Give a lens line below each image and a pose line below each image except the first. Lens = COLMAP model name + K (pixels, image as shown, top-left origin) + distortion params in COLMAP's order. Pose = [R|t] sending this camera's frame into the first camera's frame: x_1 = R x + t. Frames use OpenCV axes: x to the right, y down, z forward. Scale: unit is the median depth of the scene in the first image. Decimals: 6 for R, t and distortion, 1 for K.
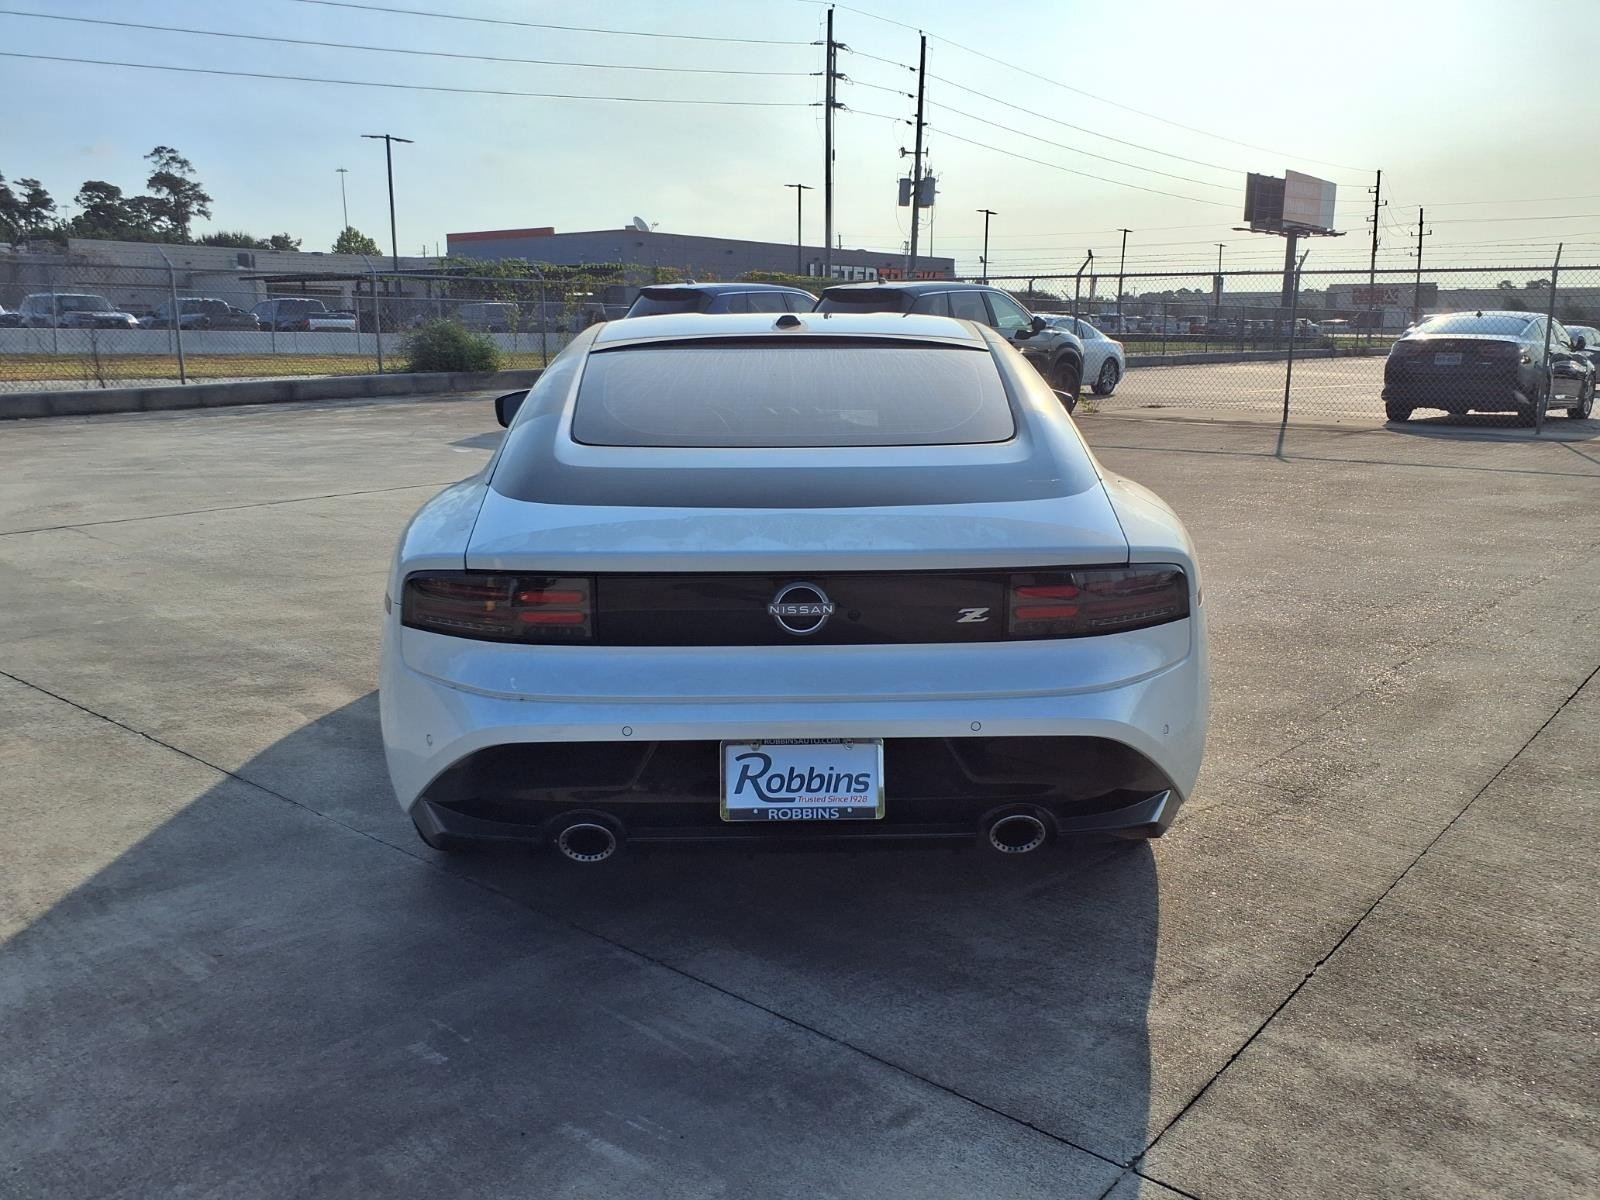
lens RADIAL K [[1287.2, 0, 806.5], [0, 1287.2, 607.4], [0, 0, 1]] dist [0.020960, -0.029019]
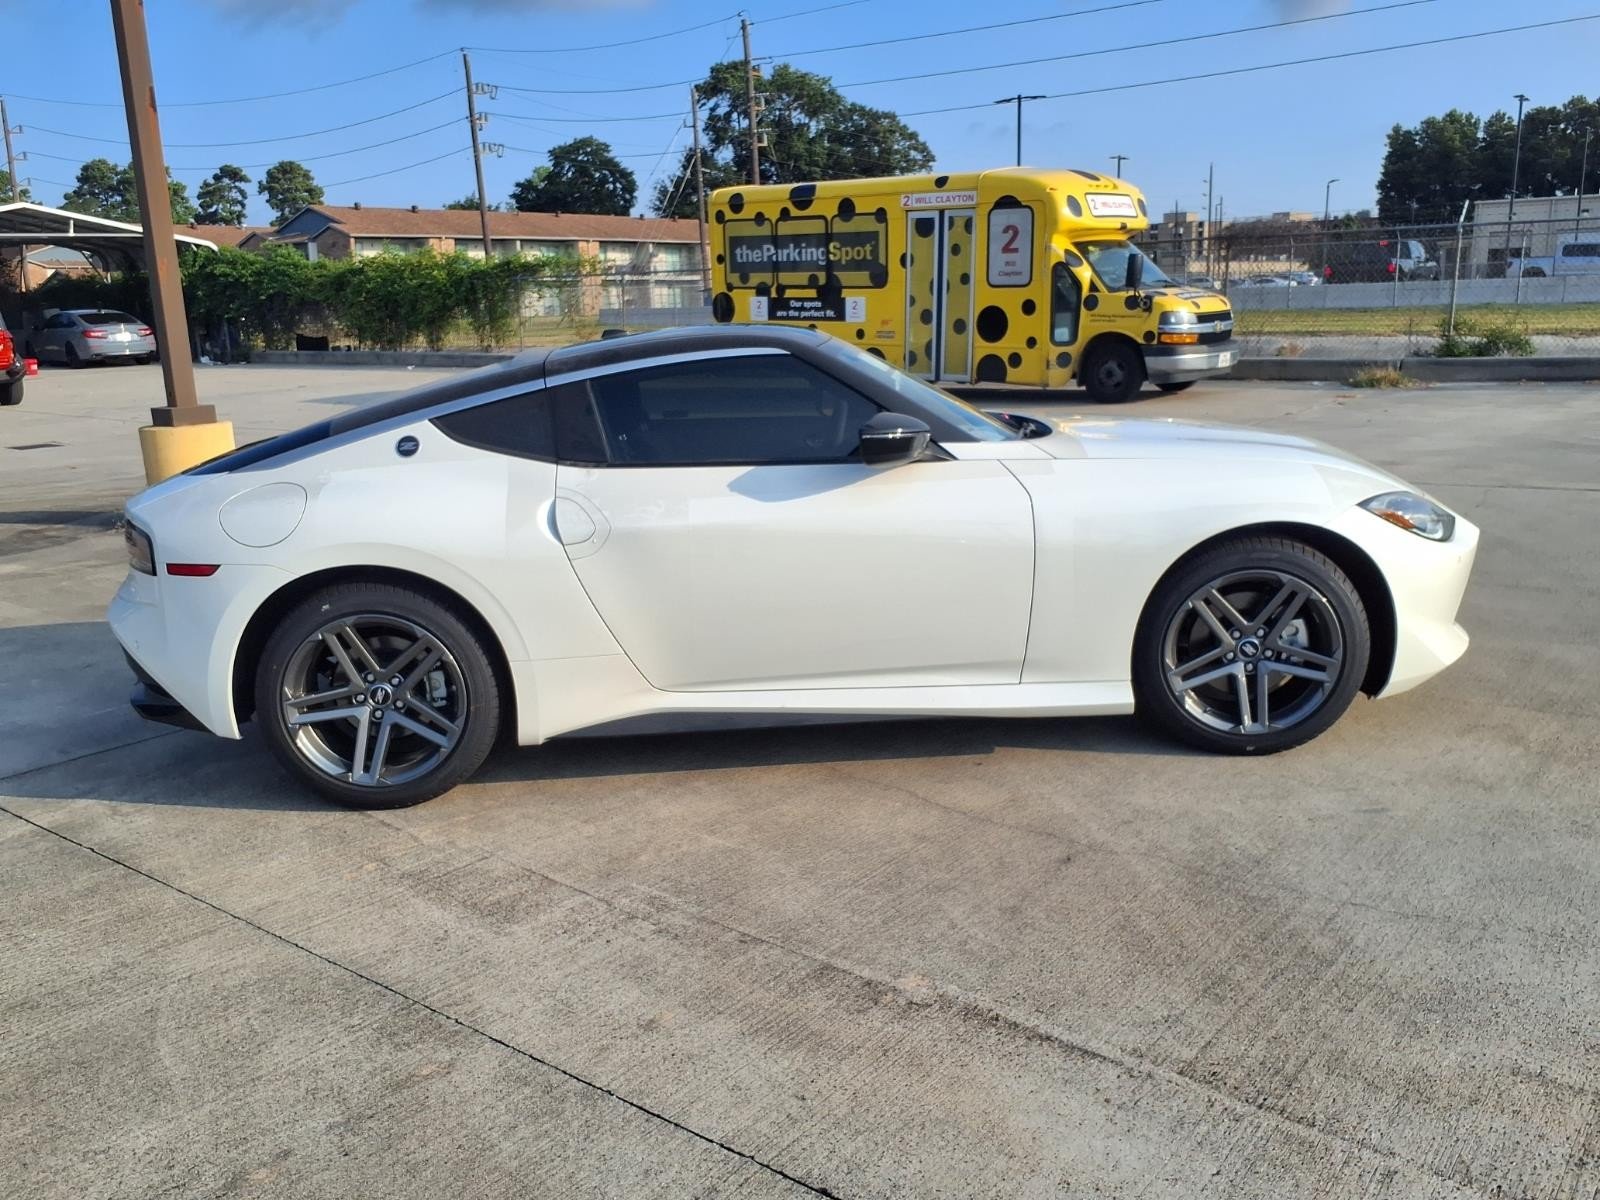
lens RADIAL K [[1294.4, 0, 808.0], [0, 1294.4, 603.4], [0, 0, 1]] dist [0.050799, -0.093329]
pose [[0.051624, 0.219270, -0.974297, 0.199576], [-0.175683, 0.962378, 0.207279, -0.044233], [0.983092, 0.160467, 0.088204, 0.186101]]
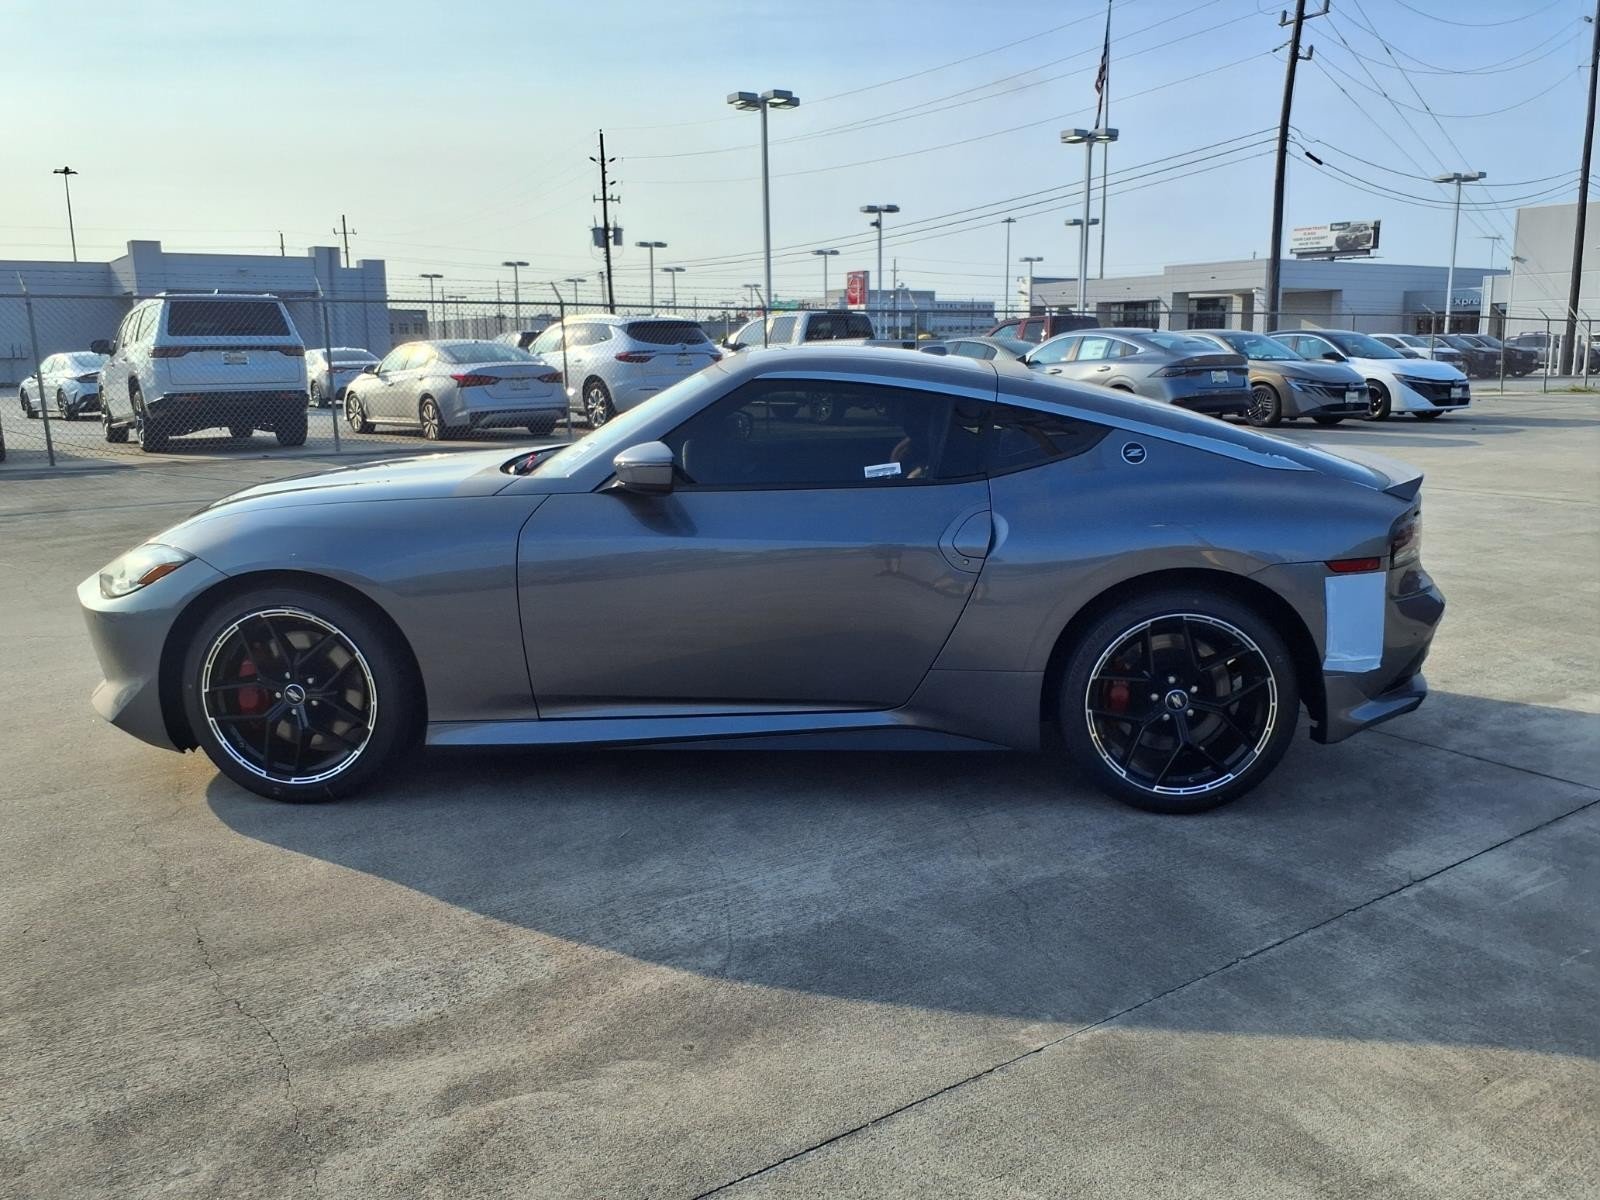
lens RADIAL K [[1294.4, 0, 797.7], [0, 1294.4, 624.8], [0, 0, 1]] dist [0.050799, -0.093329]
pose [[0.257944, -0.207480, 0.943619, -0.164918], [0.215585, 0.964405, 0.153119, -0.032573], [-0.941800, 0.163934, 0.293492, 0.138371]]
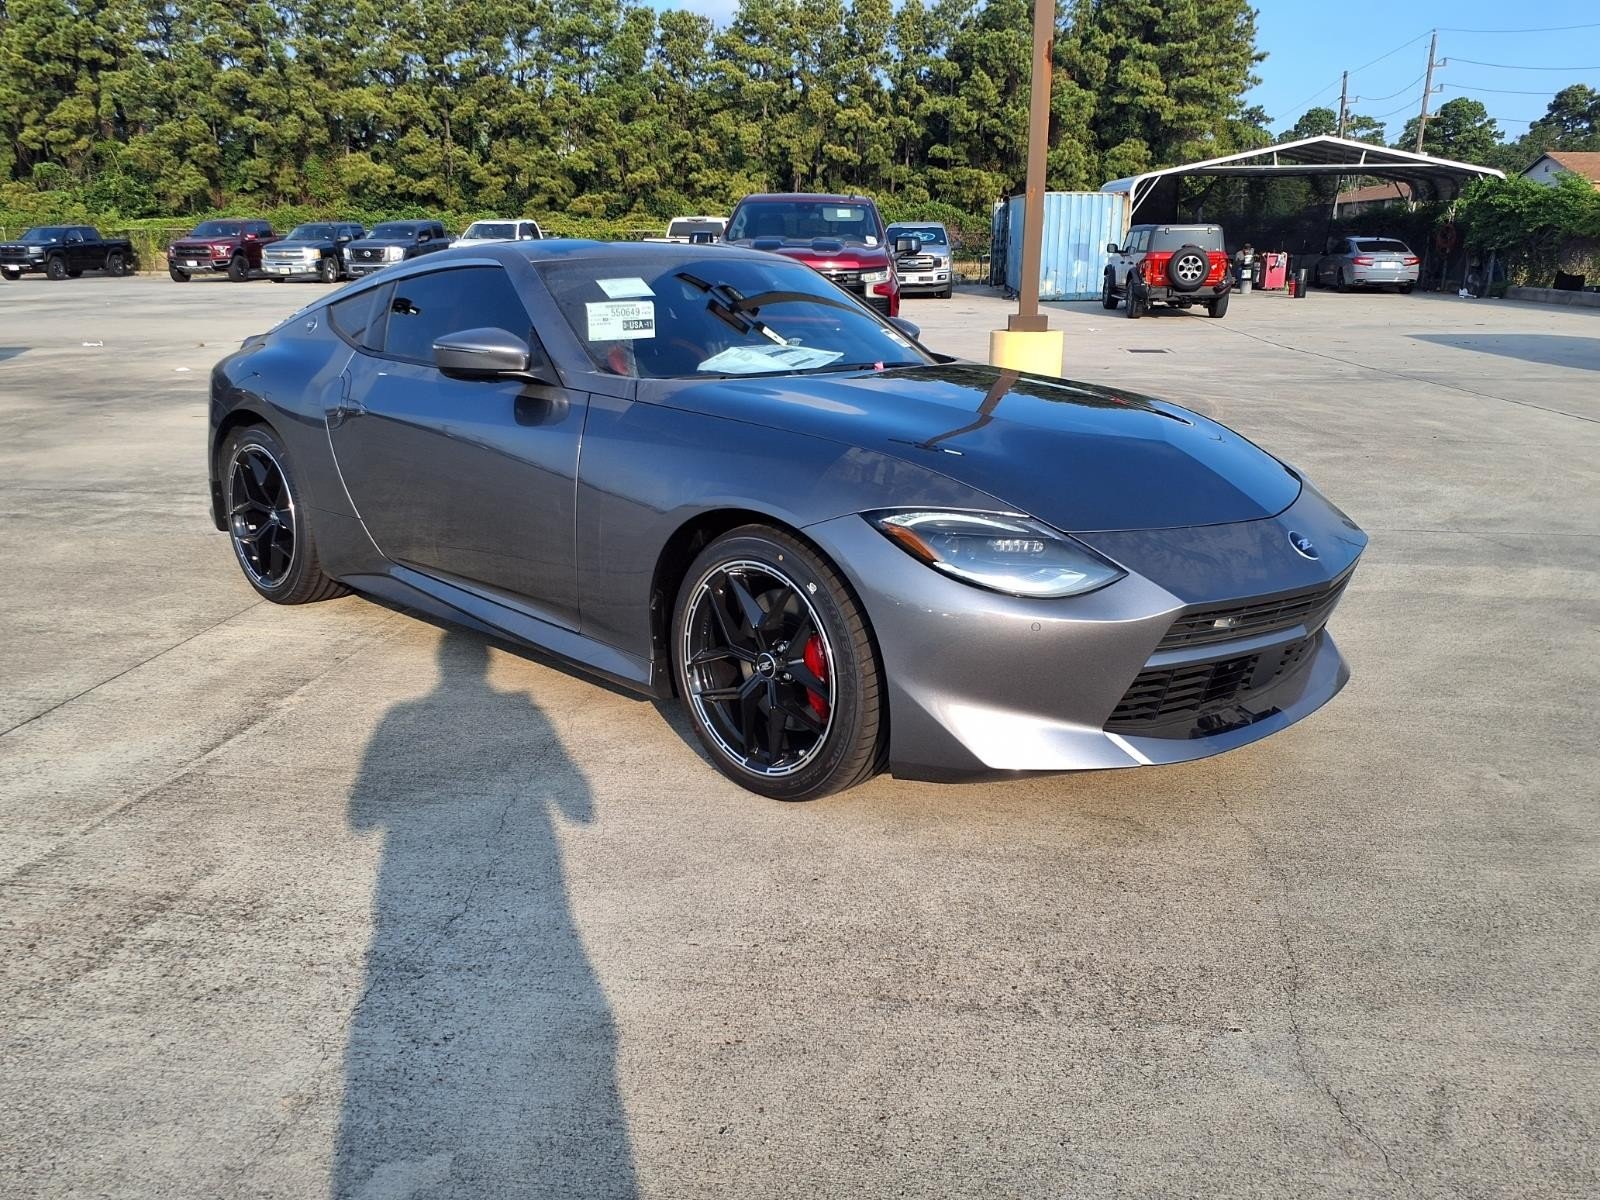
lens RADIAL K [[1287.2, 0, 815.8], [0, 1287.2, 605.8], [0, 0, 1]] dist [0.020960, -0.029019]
pose [[-0.800779, 0.148165, -0.580345, 0.138910], [-0.135876, 0.898723, 0.416935, -0.074128], [0.583345, 0.412728, -0.699546, 0.340222]]
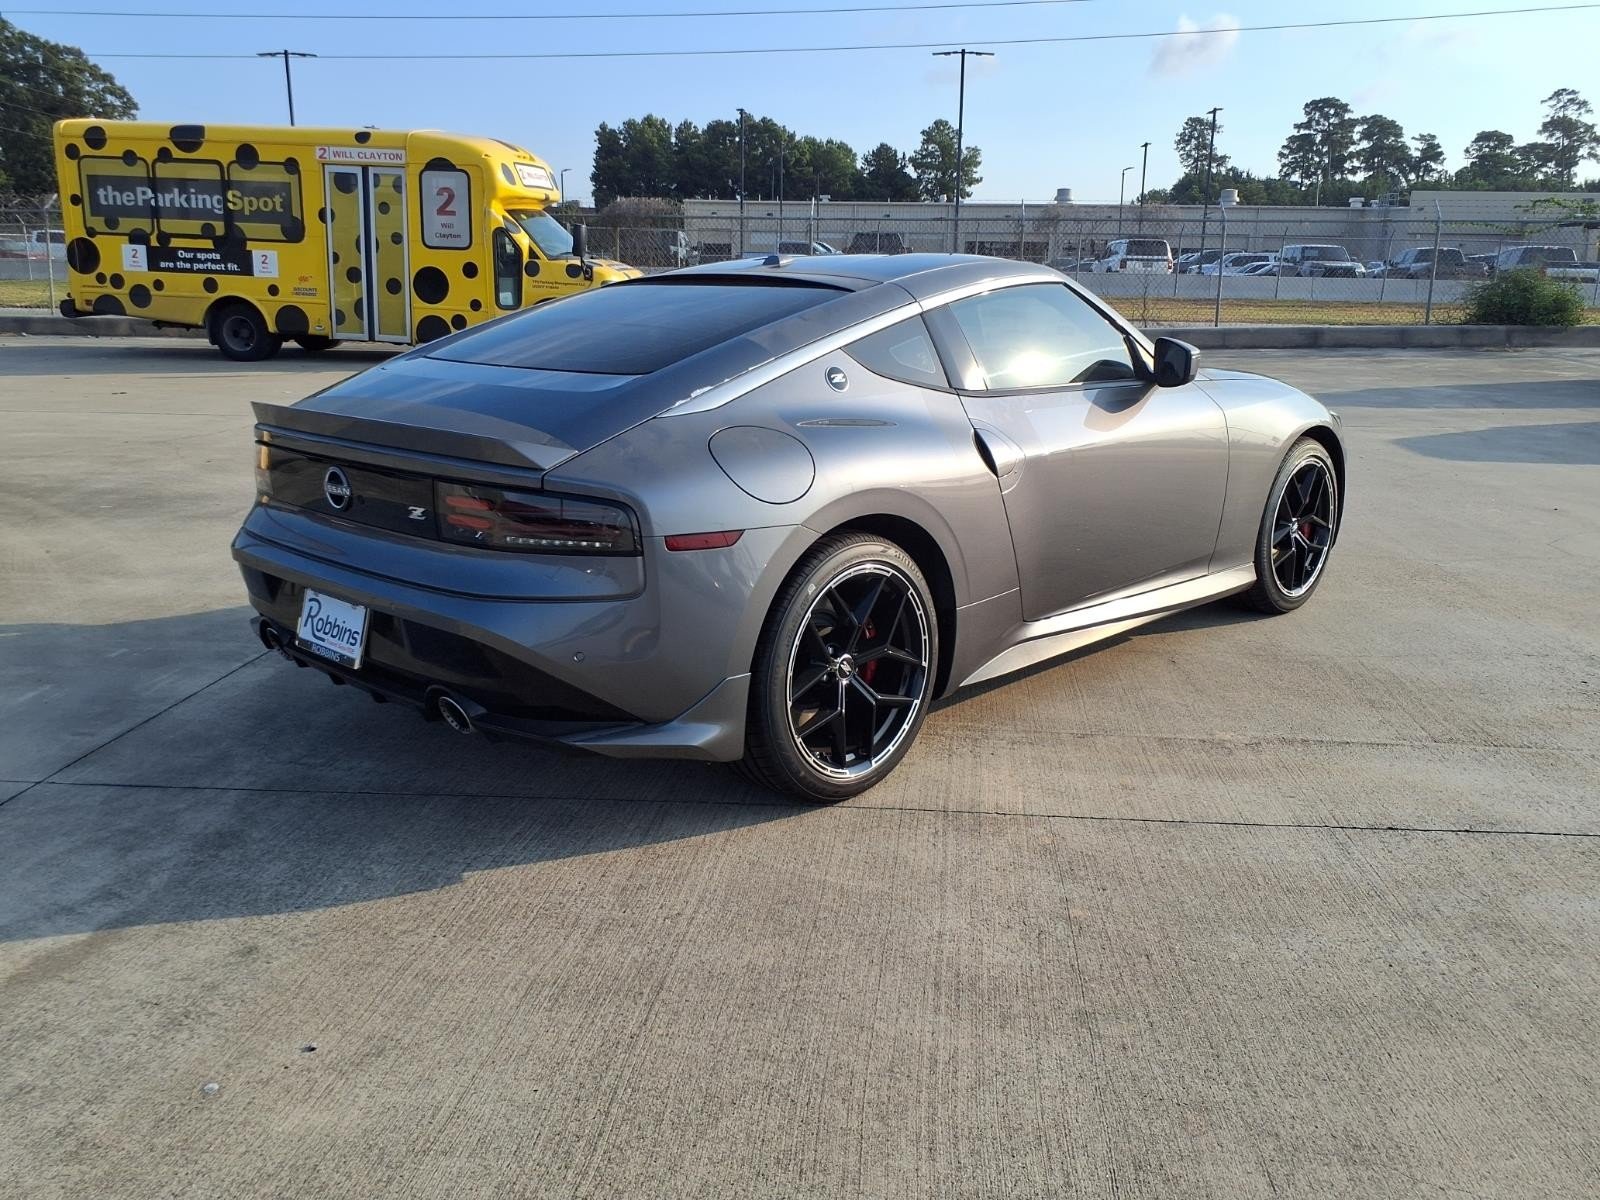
lens RADIAL K [[1287.2, 0, 815.6], [0, 1287.2, 583.5], [0, 0, 1]] dist [0.020960, -0.029019]
pose [[0.583568, 0.193919, -0.788571, 0.186577], [-0.178550, 0.977946, 0.108356, -0.014865], [0.792192, 0.077566, 0.605322, 0.069408]]
